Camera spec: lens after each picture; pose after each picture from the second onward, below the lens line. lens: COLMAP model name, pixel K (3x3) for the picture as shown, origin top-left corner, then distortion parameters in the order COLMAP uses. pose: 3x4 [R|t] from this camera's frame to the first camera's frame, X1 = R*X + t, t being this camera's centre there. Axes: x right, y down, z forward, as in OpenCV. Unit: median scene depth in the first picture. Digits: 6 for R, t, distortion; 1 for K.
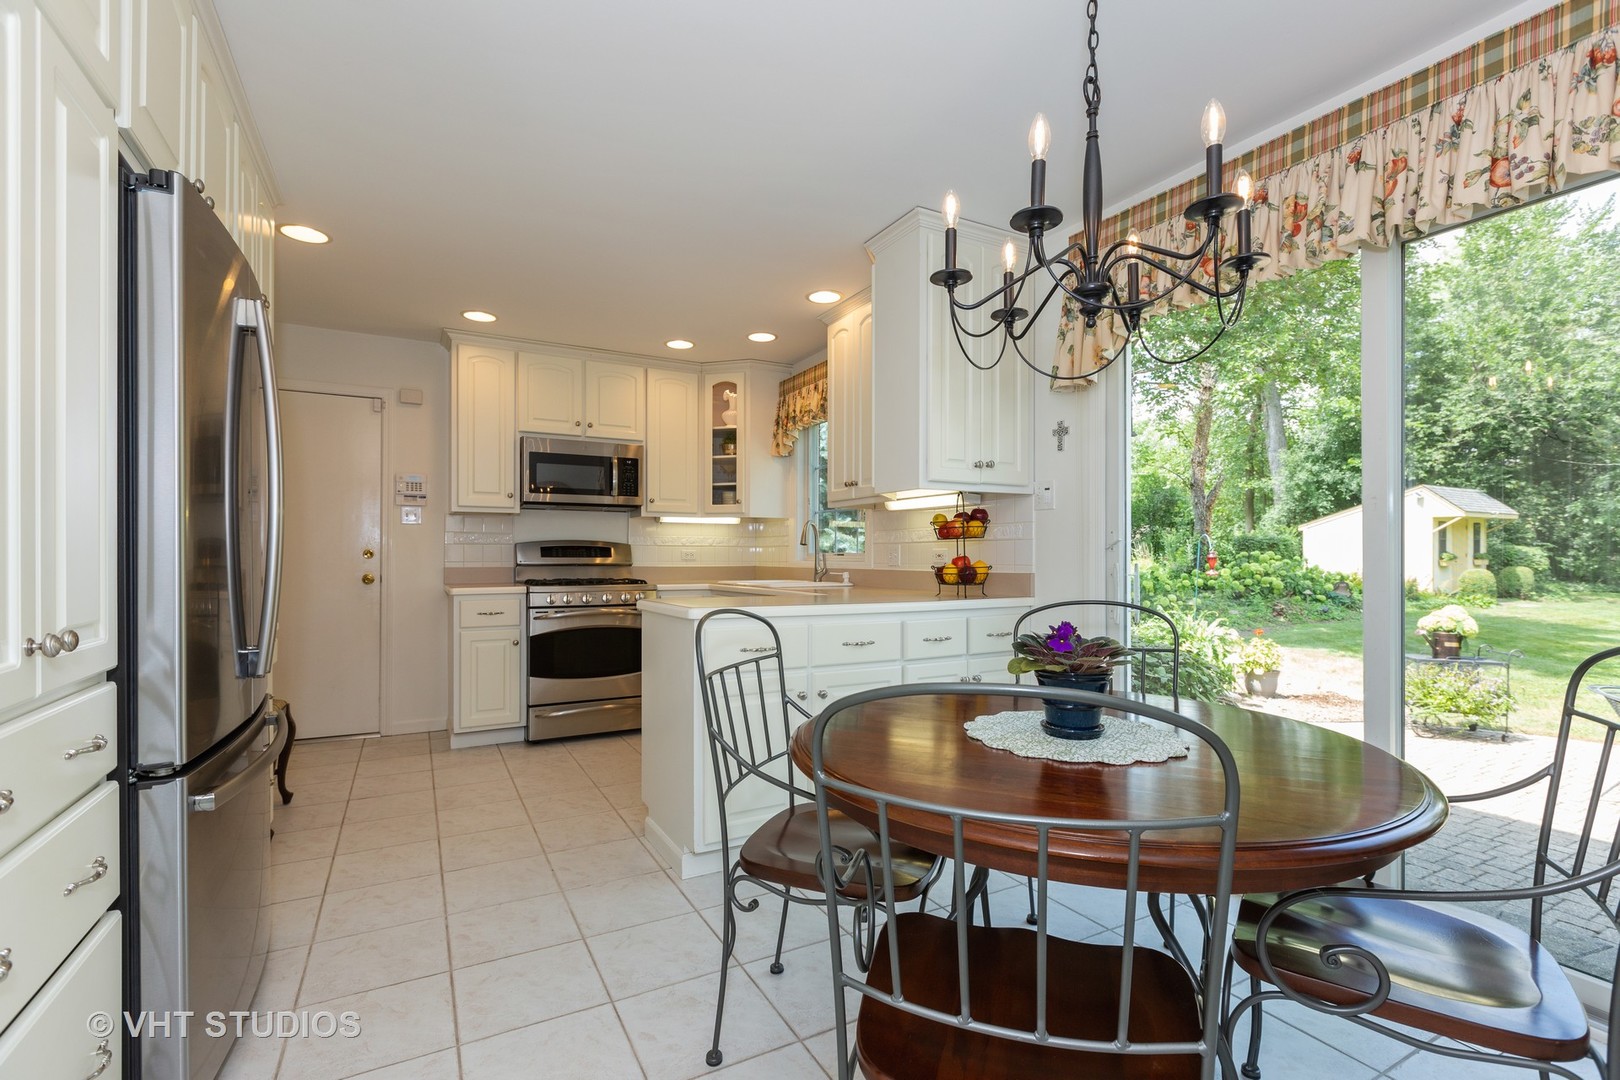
lens RADIAL K [[737.2, 0, 809.5], [0, 737.2, 557.5], [0, 0, 1]] dist [-0.005593, 0.000530]
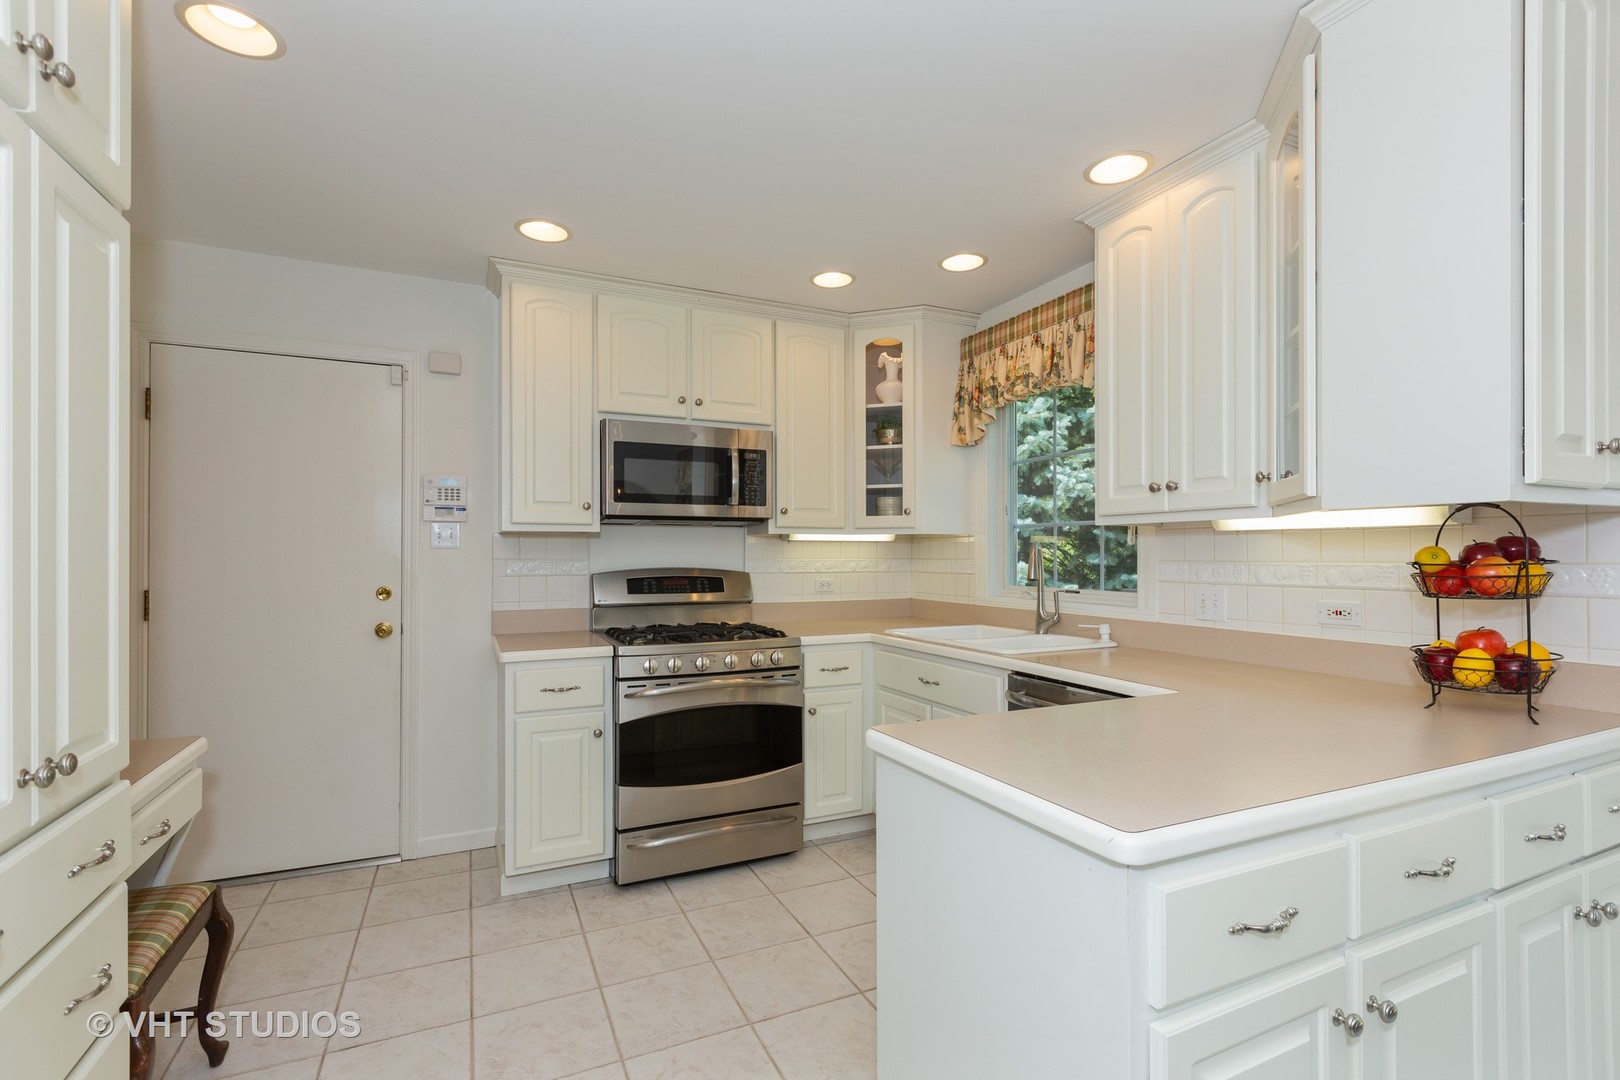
lens RADIAL K [[737.2, 0, 806.6], [0, 737.2, 556.2], [0, 0, 1]] dist [-0.005593, 0.000530]
pose [[0.997877, -0.000789, -0.065128, -0.158879], [0.000745, 0.999999, -0.000709, -0.037068], [0.065129, 0.000659, 0.997877, 0.334345]]
